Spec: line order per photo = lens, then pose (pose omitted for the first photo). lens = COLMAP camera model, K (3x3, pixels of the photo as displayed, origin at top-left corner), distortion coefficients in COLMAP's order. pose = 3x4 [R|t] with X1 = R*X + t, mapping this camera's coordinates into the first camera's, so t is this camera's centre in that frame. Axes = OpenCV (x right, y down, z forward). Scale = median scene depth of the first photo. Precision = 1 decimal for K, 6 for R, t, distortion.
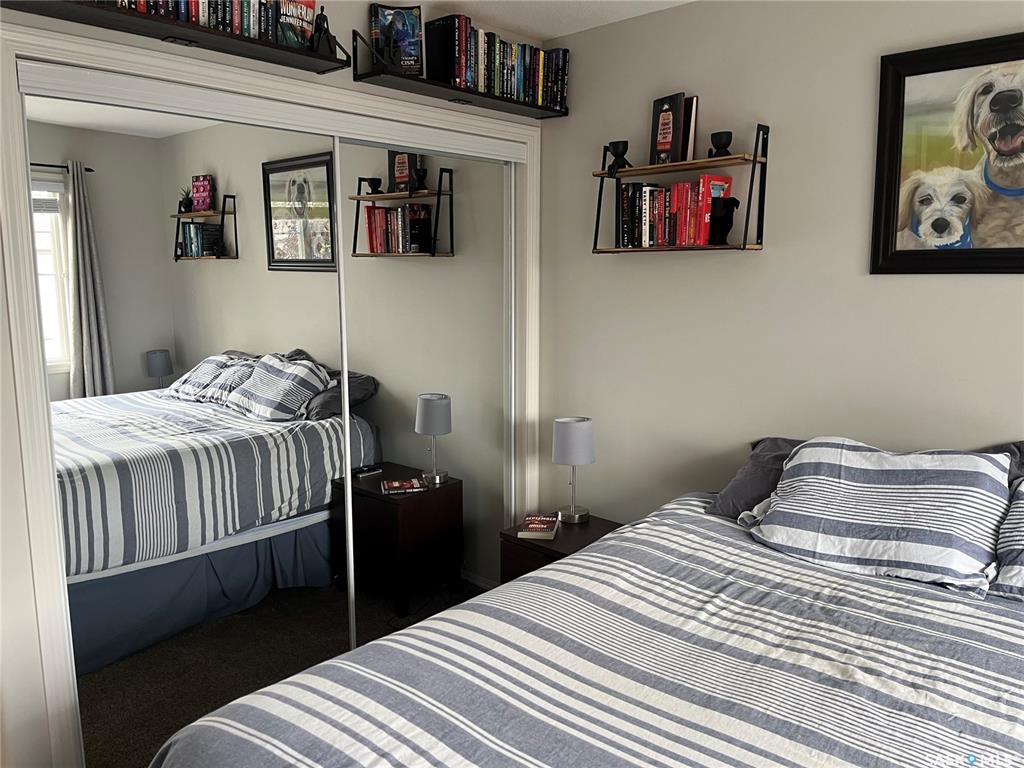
lens RADIAL K [[792.8, 0, 512.0], [0, 792.8, 384.0], [0, 0, 1]] dist [0.091622, -0.132538]
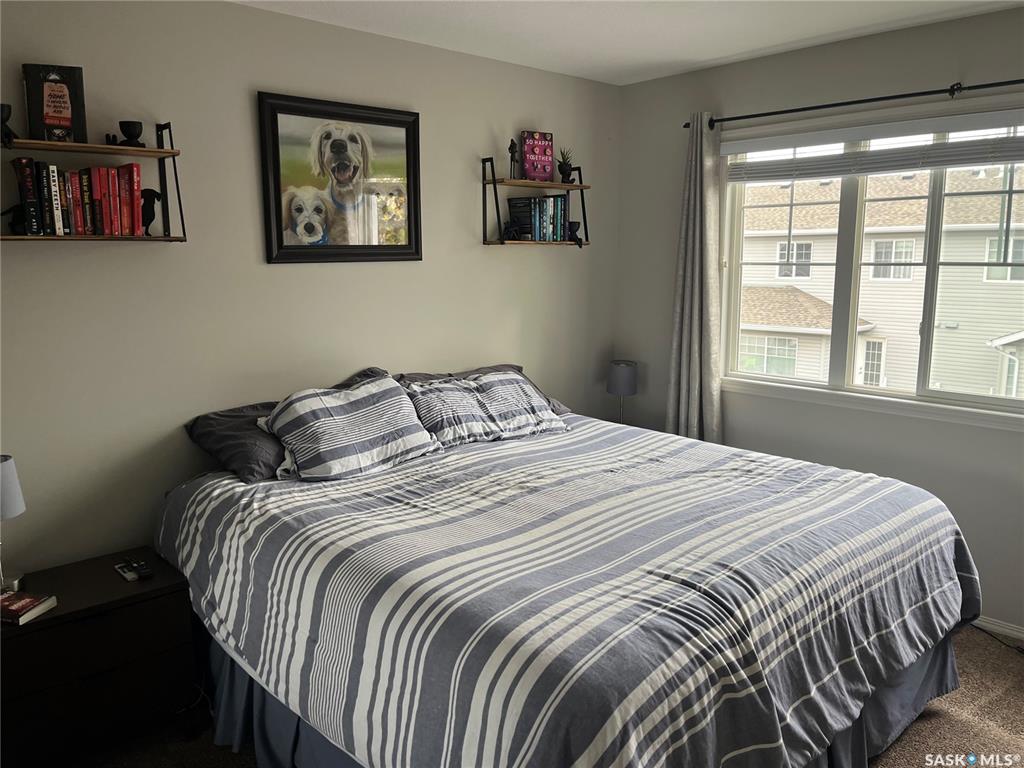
lens RADIAL K [[774.0, 0, 512.0], [0, 774.0, 384.0], [0, 0, 1]] dist [0.093782, -0.124607]
pose [[0.056136, -0.161386, 0.985294, -0.876828], [0.158186, 0.975823, 0.150822, -0.086382], [-0.985812, 0.147393, 0.080307, 0.619328]]
